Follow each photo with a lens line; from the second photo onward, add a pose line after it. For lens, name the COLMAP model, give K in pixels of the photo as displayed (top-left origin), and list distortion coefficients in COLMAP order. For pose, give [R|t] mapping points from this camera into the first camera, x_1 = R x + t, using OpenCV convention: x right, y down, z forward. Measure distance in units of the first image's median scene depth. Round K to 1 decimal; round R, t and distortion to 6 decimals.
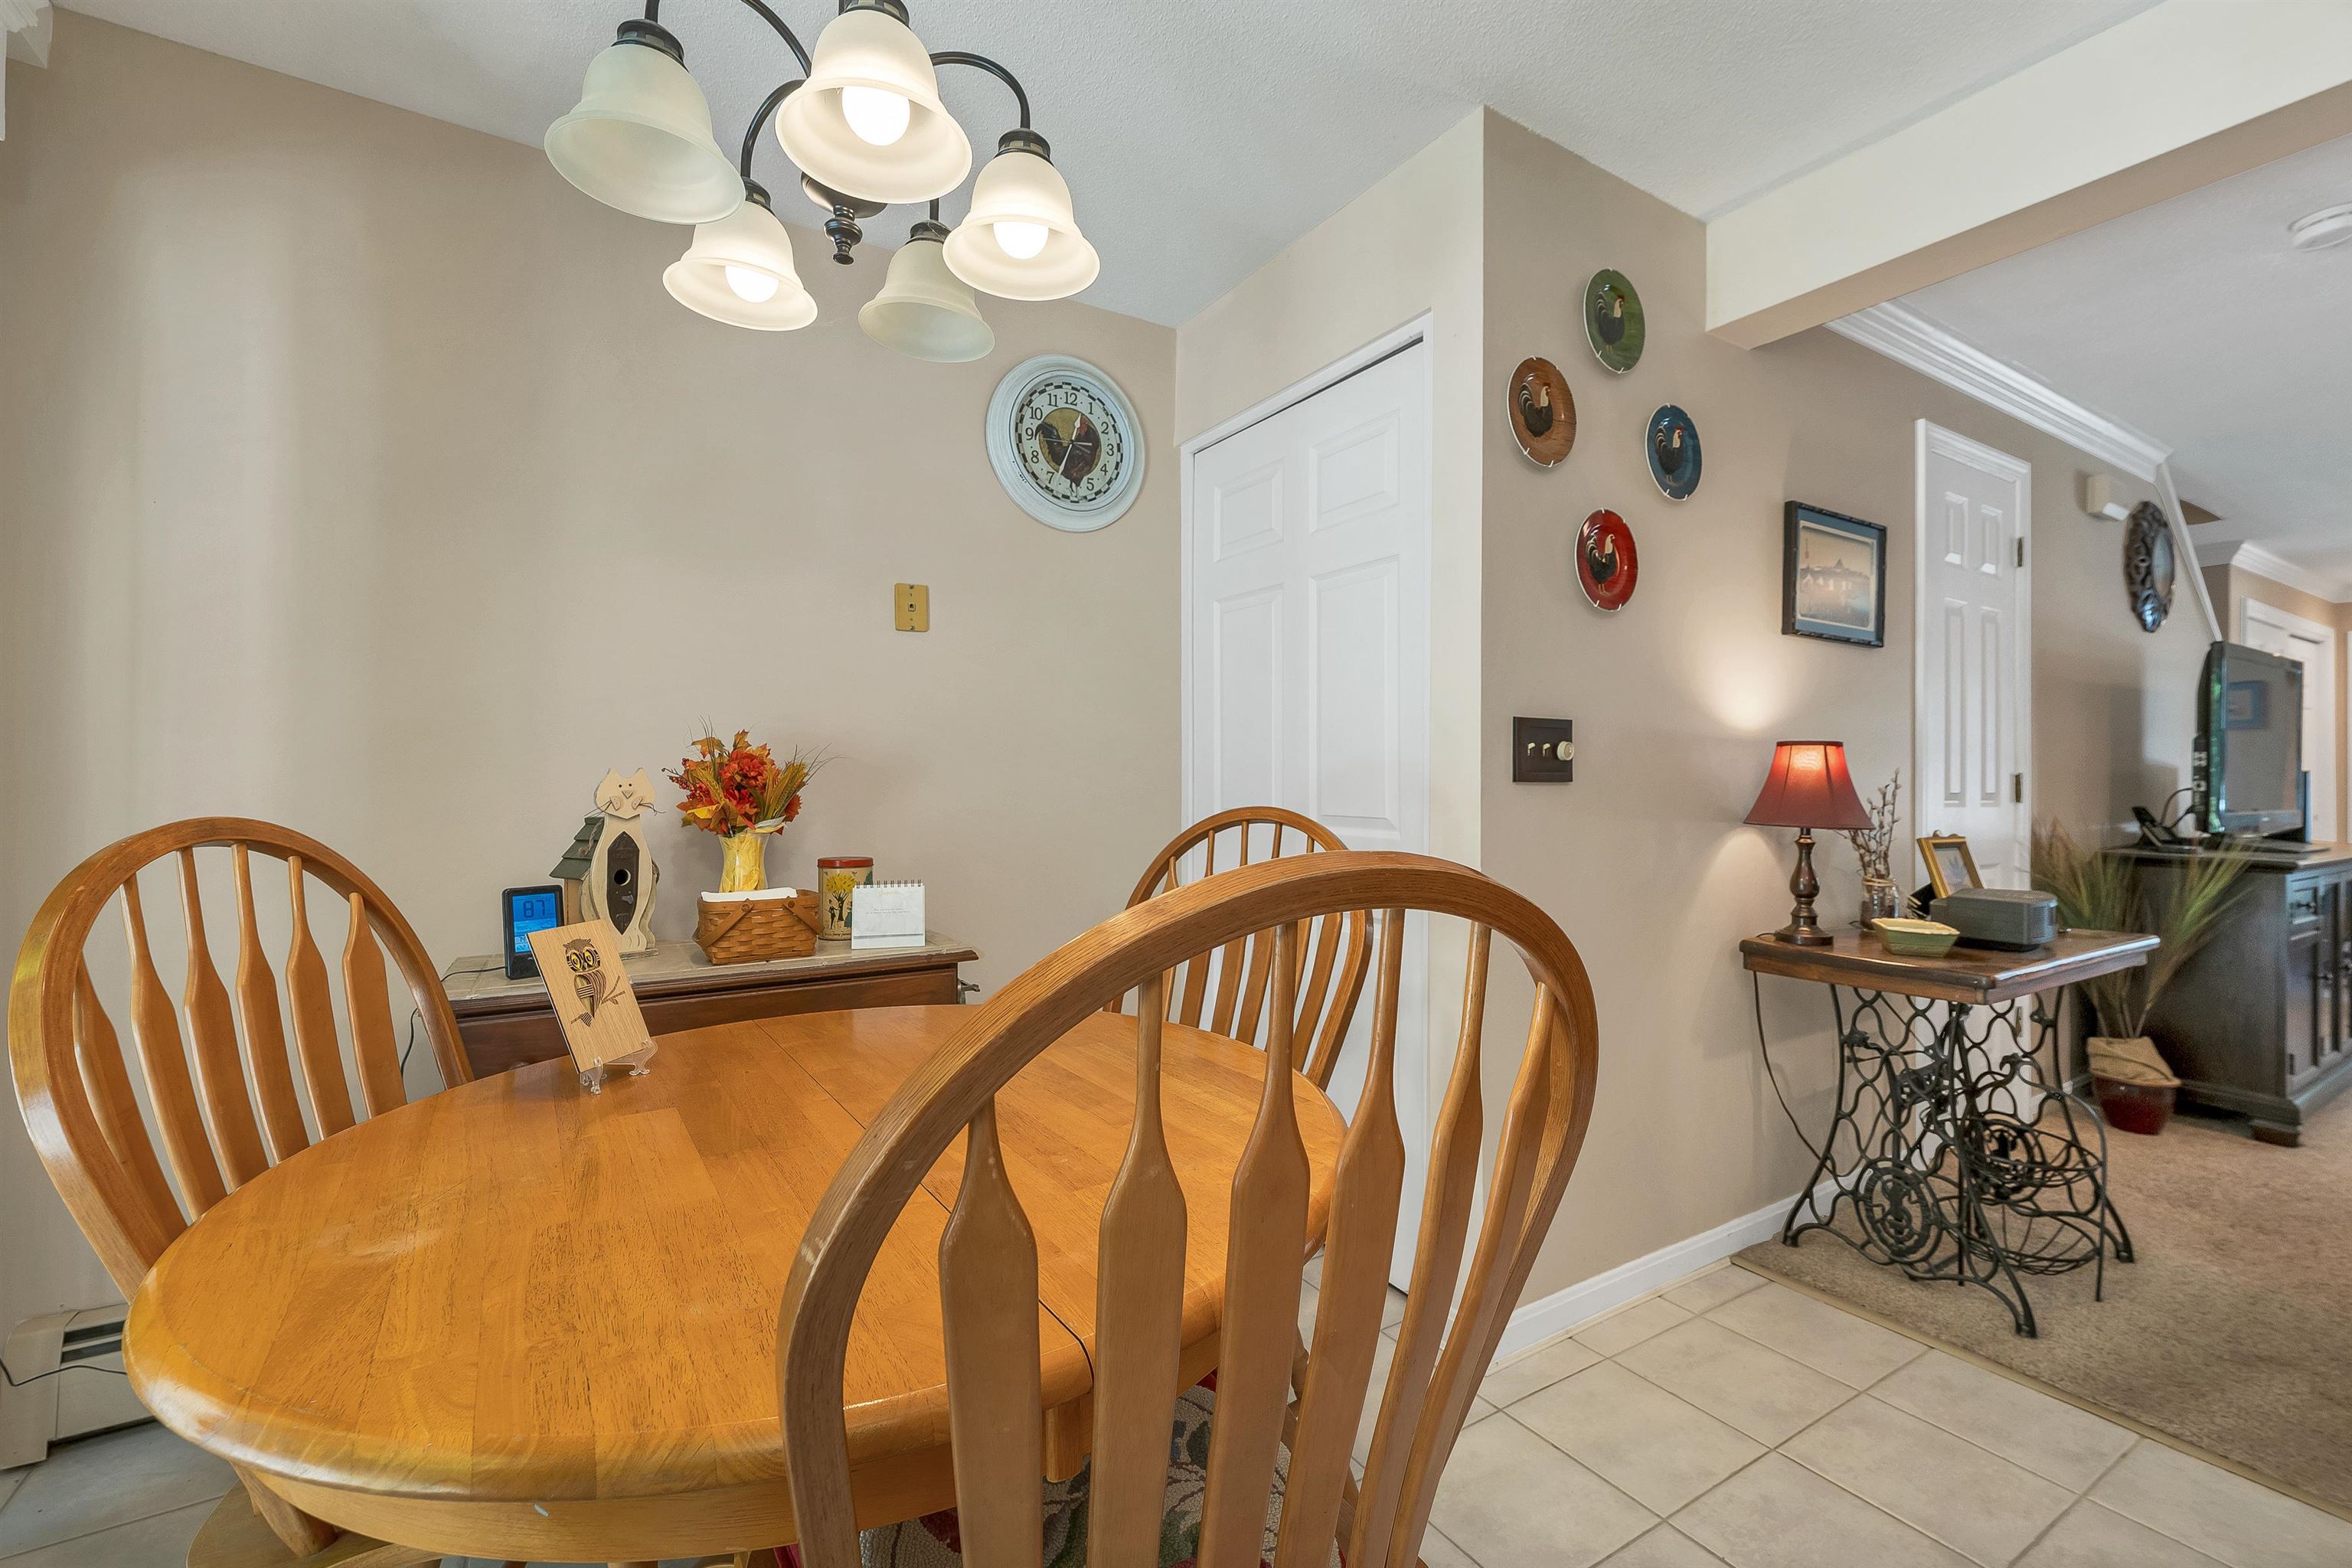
lens RADIAL K [[1007.7, 0, 1208.6], [0, 1007.7, 767.2], [0, 0, 1]] dist [-0.000926, -0.000678]
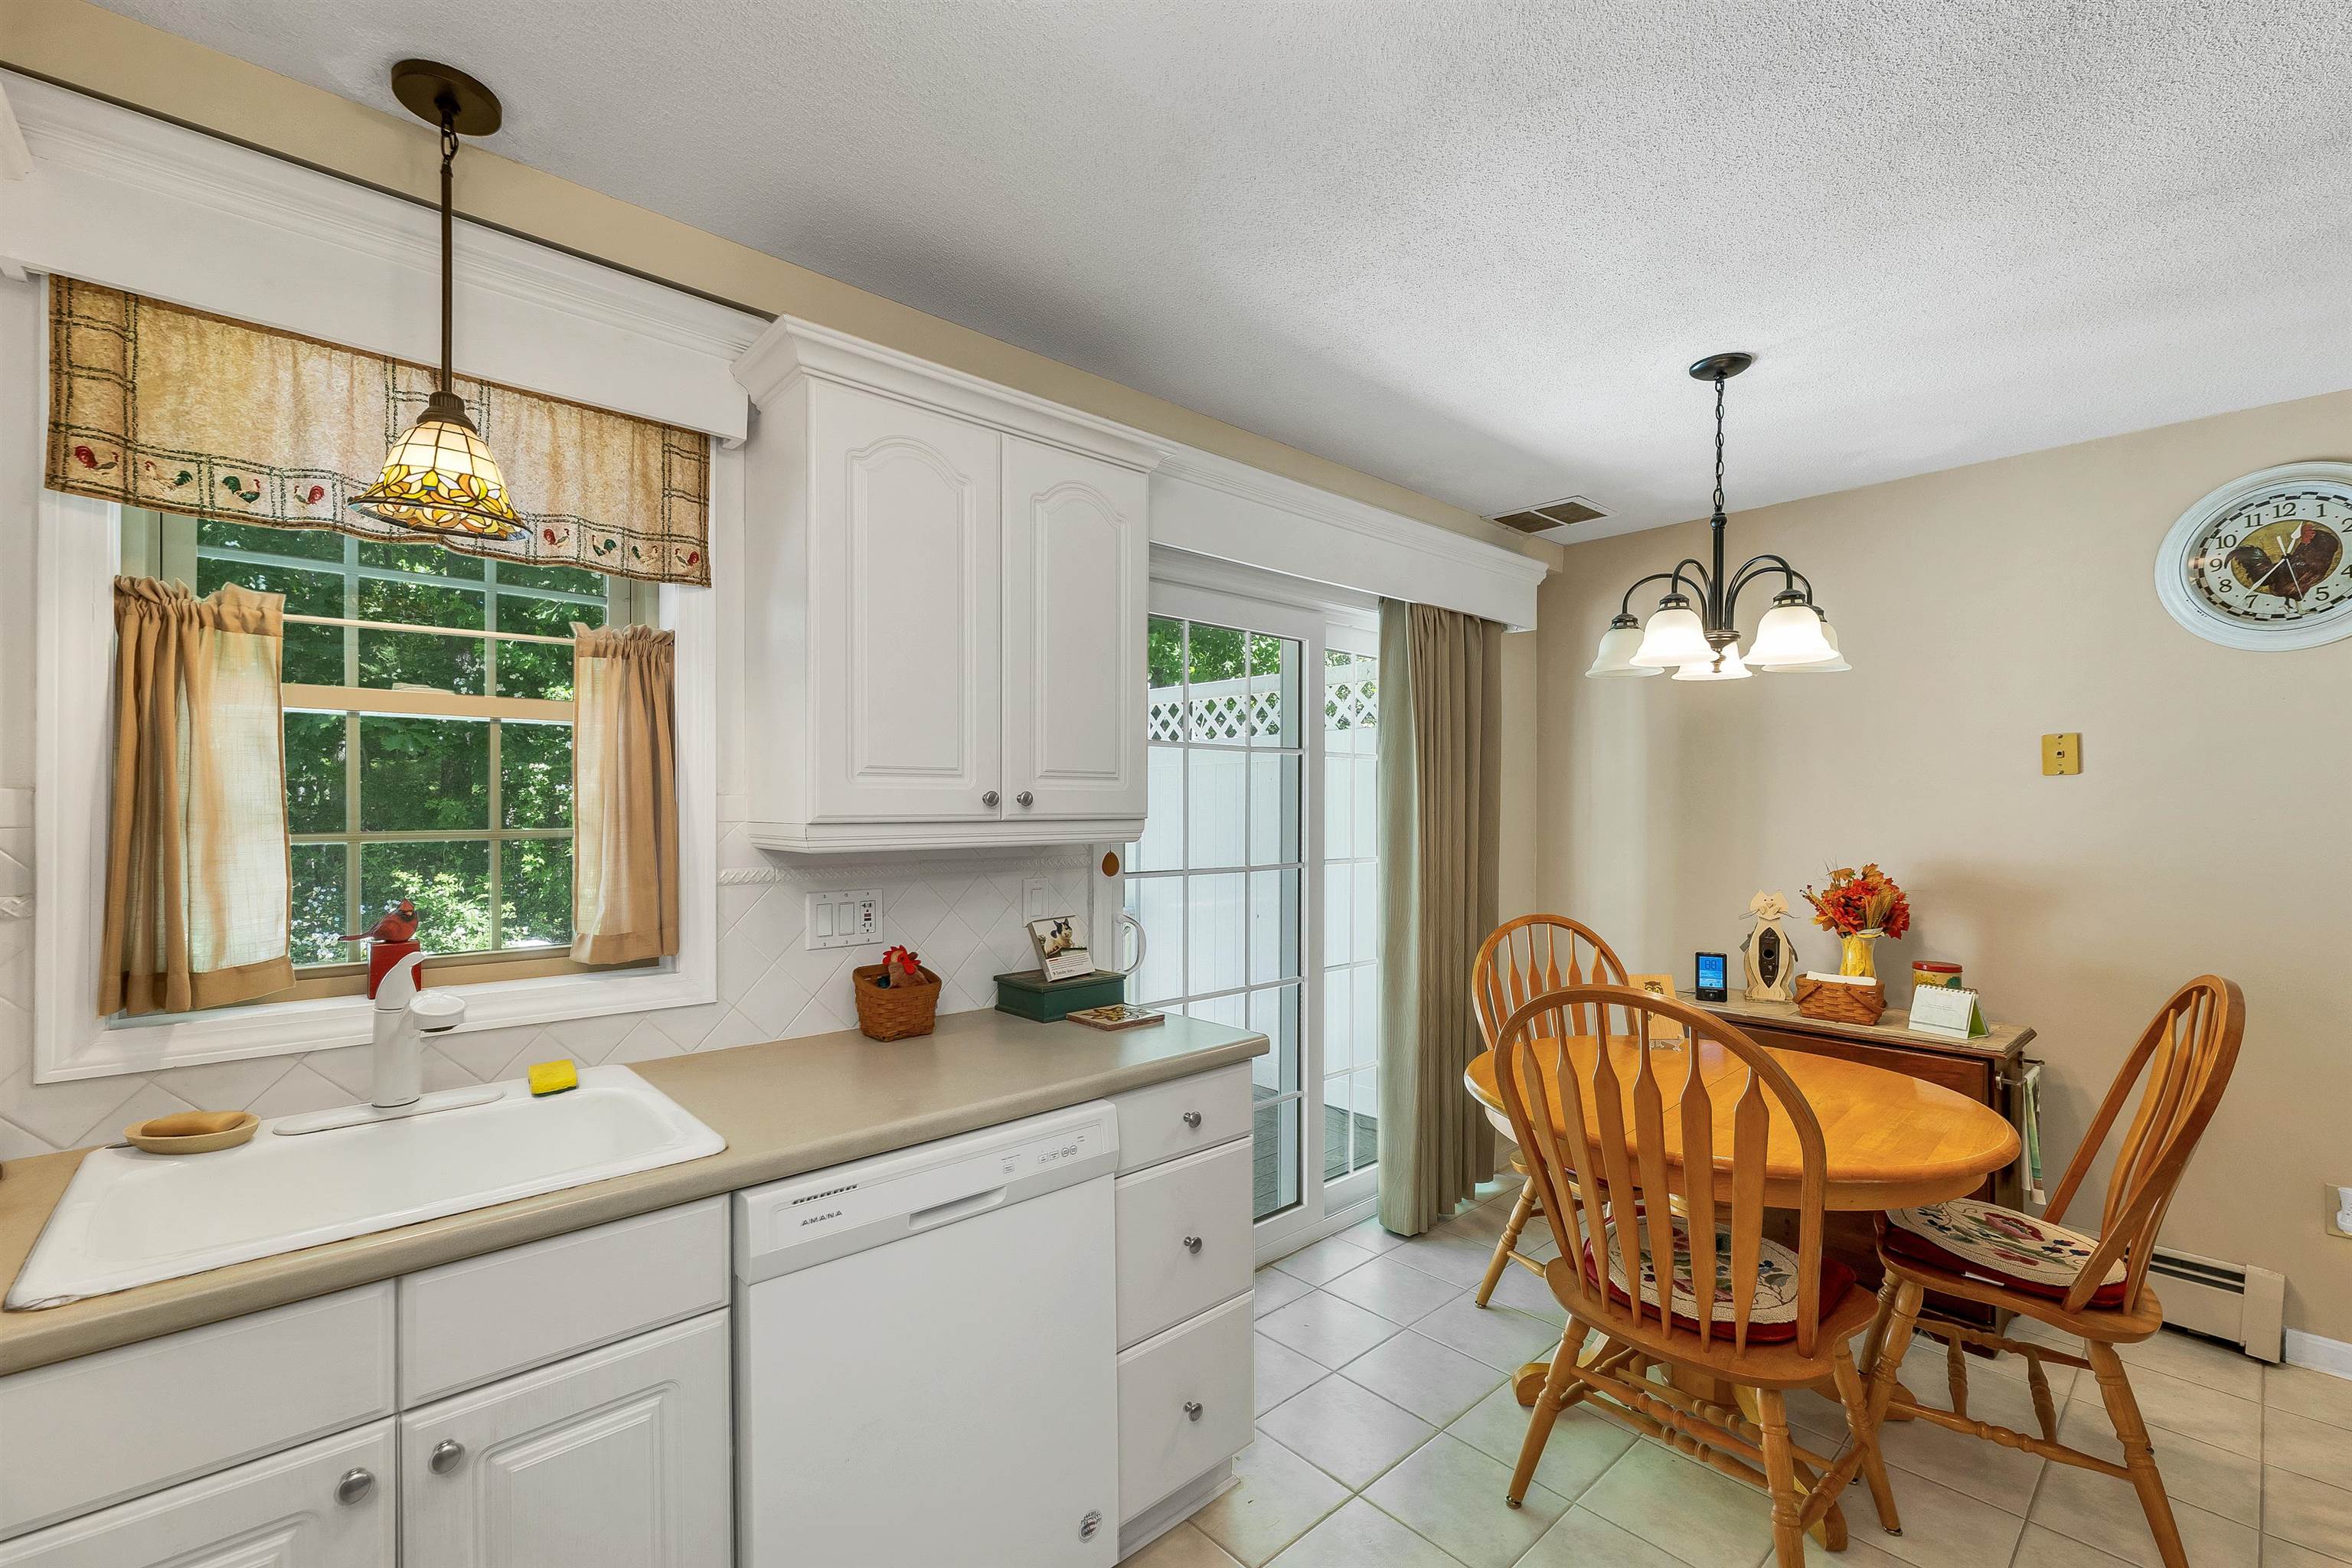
lens RADIAL K [[1007.7, 0, 1172.4], [0, 1007.7, 799.5], [0, 0, 1]] dist [-0.000926, -0.000678]
pose [[0.197121, -0.003785, -0.980372, 0.812104], [0.003949, 0.999987, -0.003066, -0.138121], [0.980371, -0.003267, 0.197133, -0.283171]]
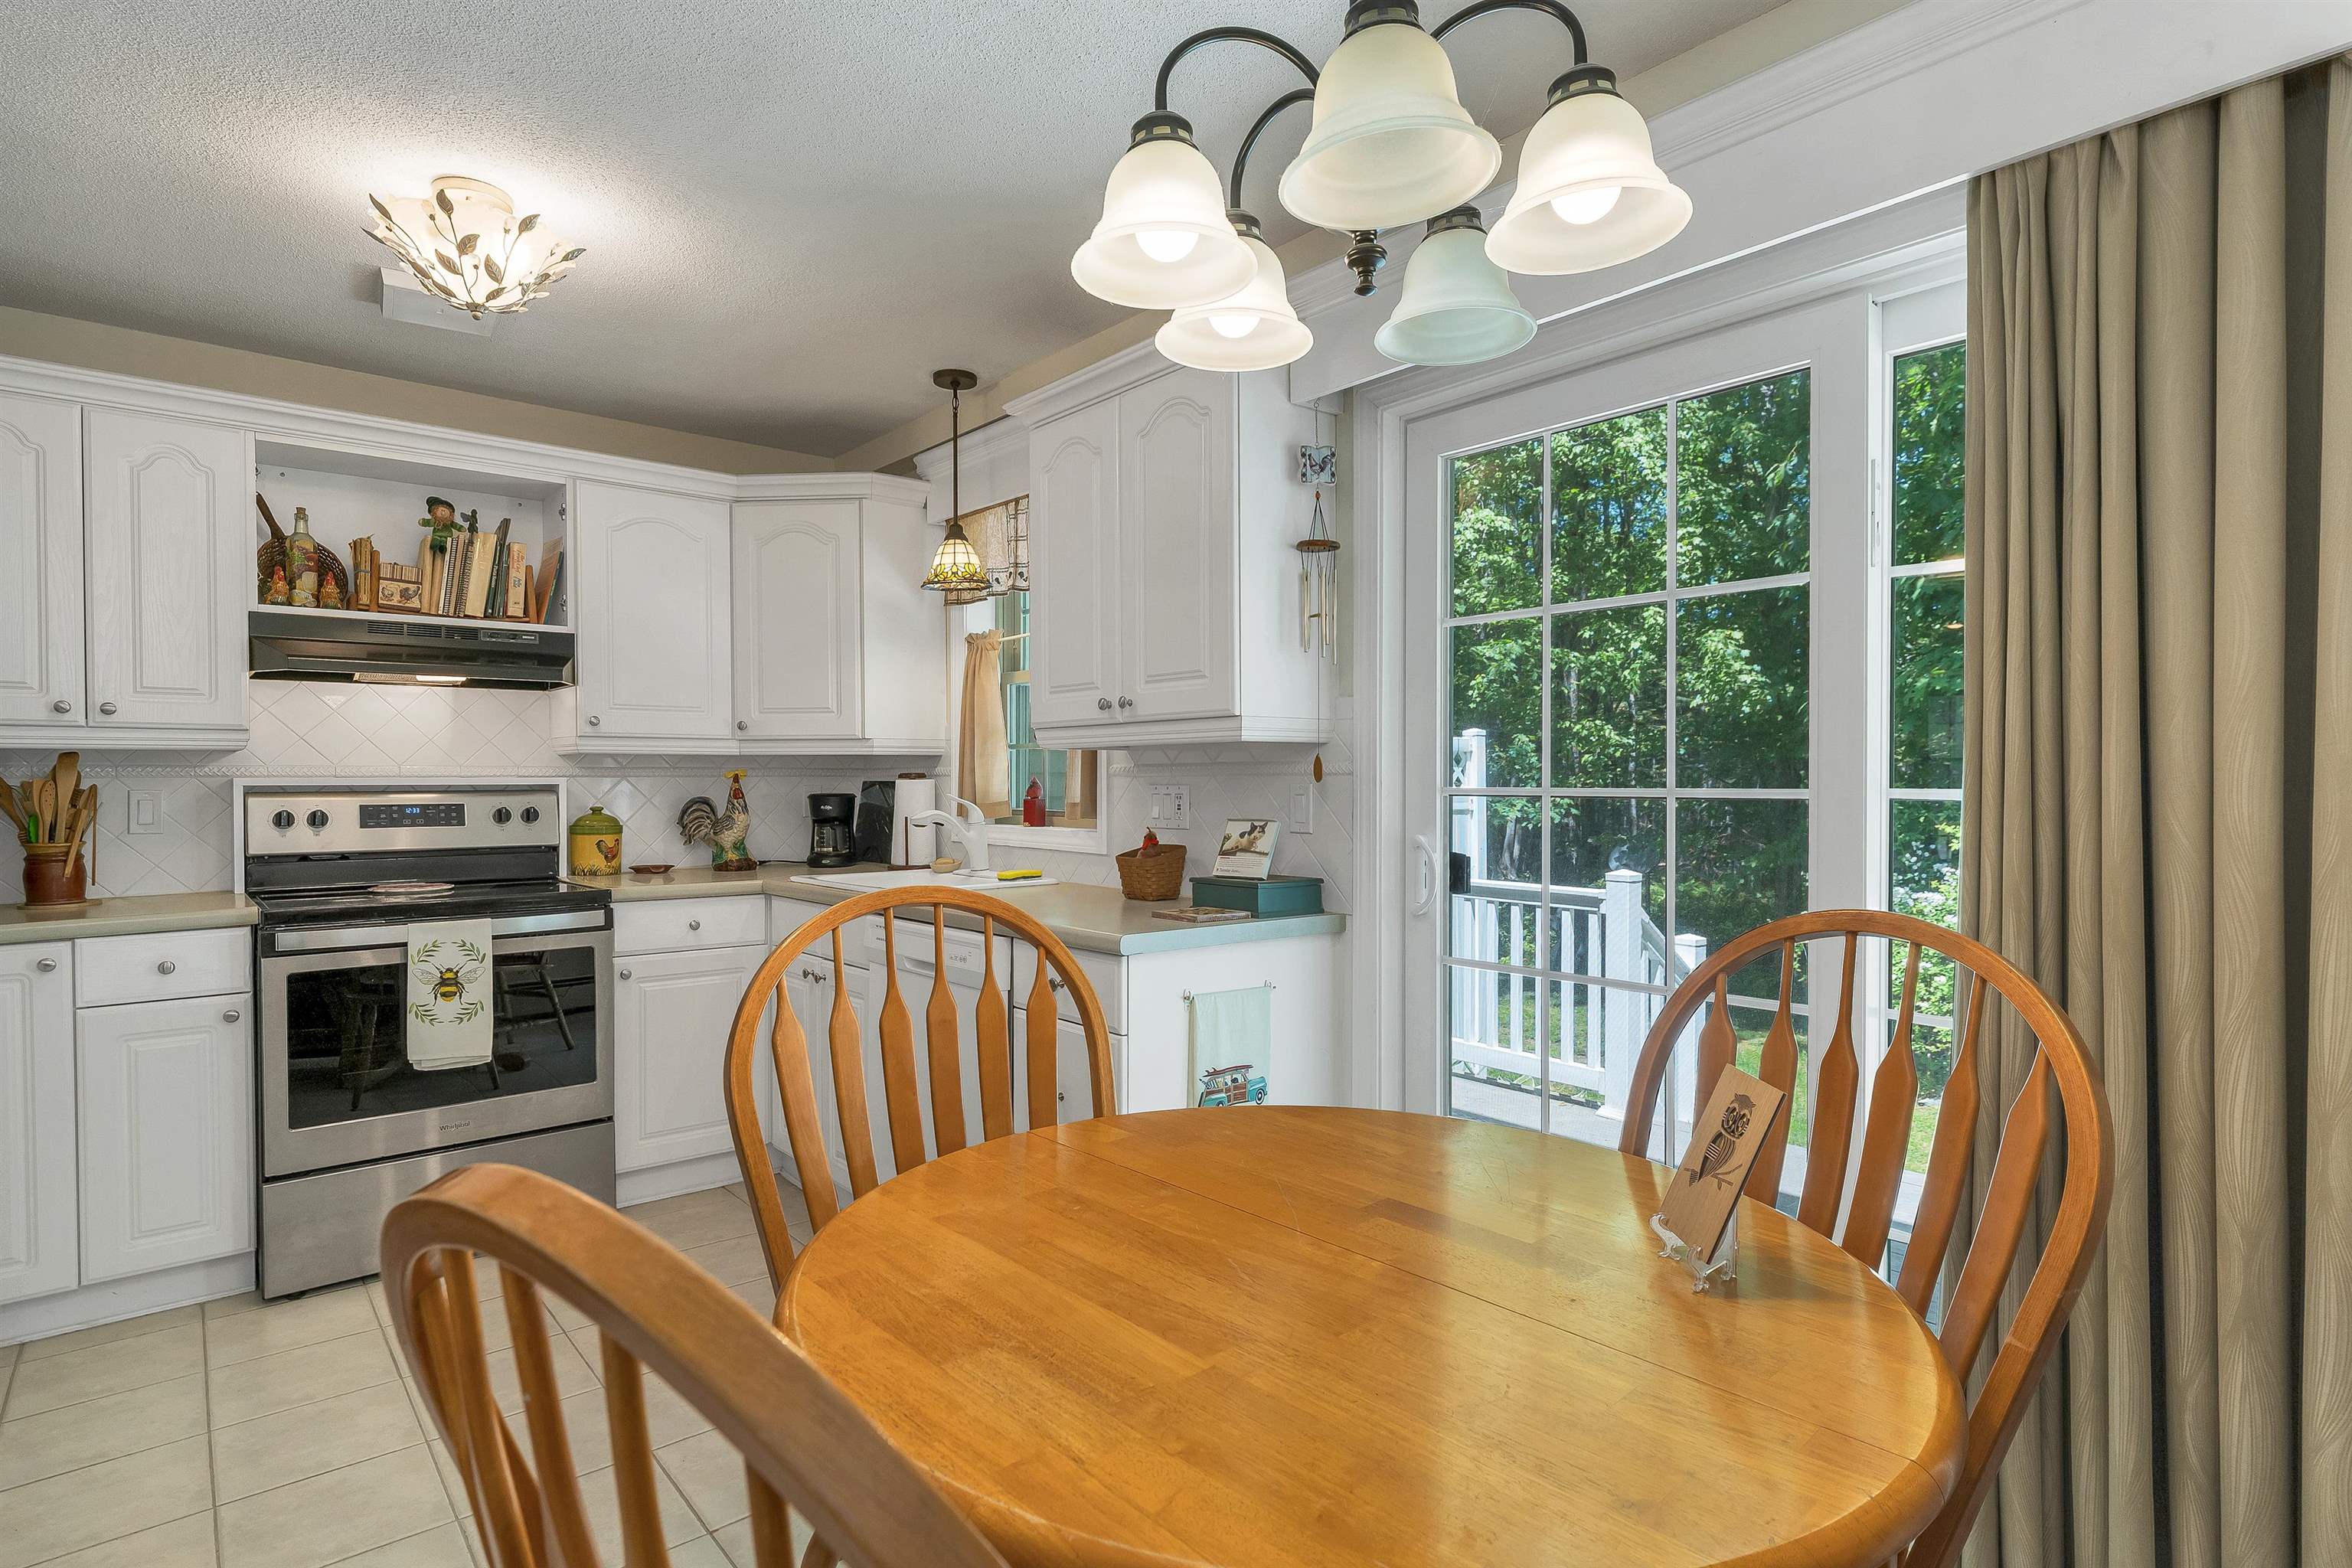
lens RADIAL K [[1182.8, 0, 1182.6], [0, 1182.8, 796.8], [0, 0, 1]] dist [-0.004753, -0.000031]
pose [[-0.986173, 0.001045, -0.165718, 0.000925], [-0.000138, 0.999975, 0.007132, -0.047482], [0.165721, 0.007056, -0.986147, 1.066195]]
